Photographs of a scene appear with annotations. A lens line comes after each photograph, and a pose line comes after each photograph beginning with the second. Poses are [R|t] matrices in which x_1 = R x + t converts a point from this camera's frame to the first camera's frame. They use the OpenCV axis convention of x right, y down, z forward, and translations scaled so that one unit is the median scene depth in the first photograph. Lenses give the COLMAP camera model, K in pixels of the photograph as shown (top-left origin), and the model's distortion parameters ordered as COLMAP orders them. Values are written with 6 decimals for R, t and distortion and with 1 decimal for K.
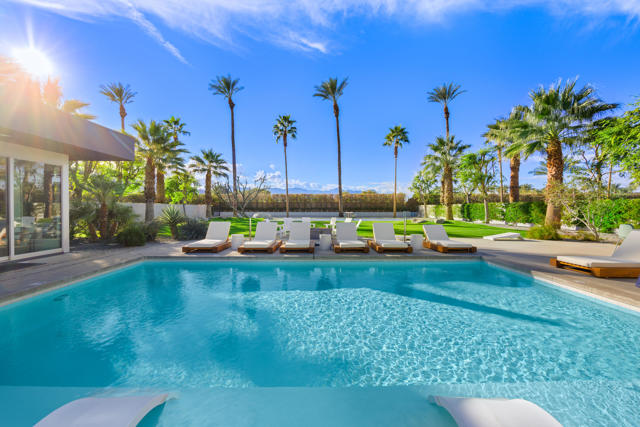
lens RADIAL K [[251.9, 0, 320.1], [0, 251.9, 209.7], [0, 0, 1]] dist [0.003729, -0.000478]
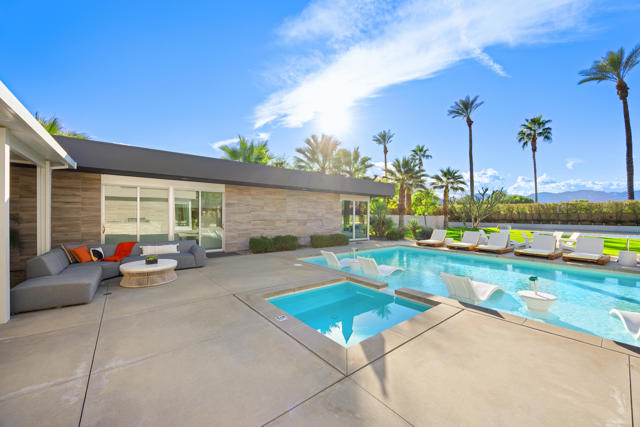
lens RADIAL K [[251.9, 0, 310.2], [0, 251.9, 215.7], [0, 0, 1]] dist [0.003729, -0.000478]
pose [[0.589135, 0.003497, -0.808027, 0.128223], [-0.012381, 0.999912, -0.004700, -0.007184], [0.807940, 0.012773, 0.589126, -0.191006]]
